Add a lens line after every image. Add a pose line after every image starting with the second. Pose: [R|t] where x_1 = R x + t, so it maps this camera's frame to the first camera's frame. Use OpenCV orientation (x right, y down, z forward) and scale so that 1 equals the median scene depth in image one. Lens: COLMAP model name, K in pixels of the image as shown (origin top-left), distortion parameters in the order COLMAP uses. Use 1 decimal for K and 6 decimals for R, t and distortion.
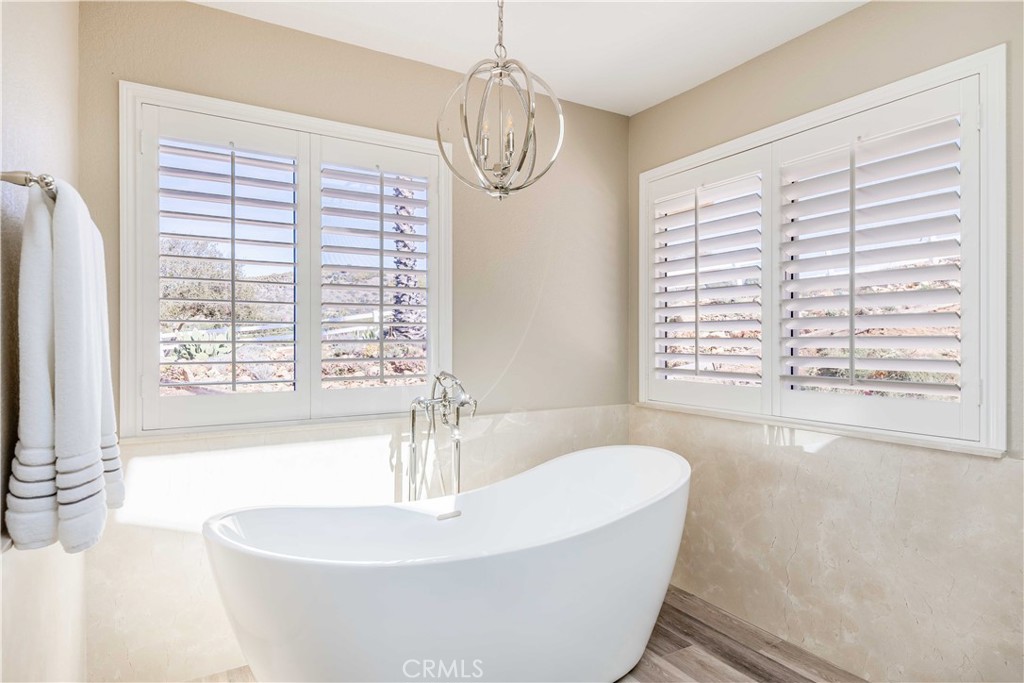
lens RADIAL K [[582.0, 0, 512.3], [0, 582.0, 338.4], [0, 0, 1]] dist [0.024744, -0.000524]
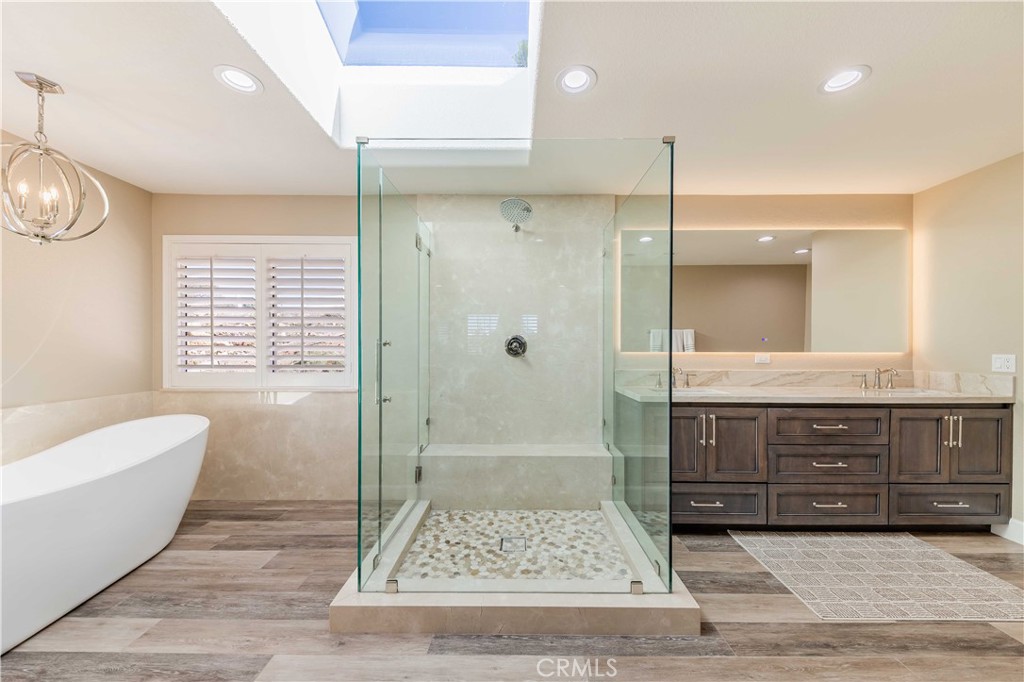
lens RADIAL K [[353.7, 0, 513.3], [0, 353.7, 347.6], [0, 0, 1]] dist [0.000006, -0.000385]
pose [[0.512555, -0.000675, 0.858654, -0.117914], [-0.004226, 0.999986, 0.003309, -0.002305], [-0.858644, -0.005325, 0.512545, -0.274945]]
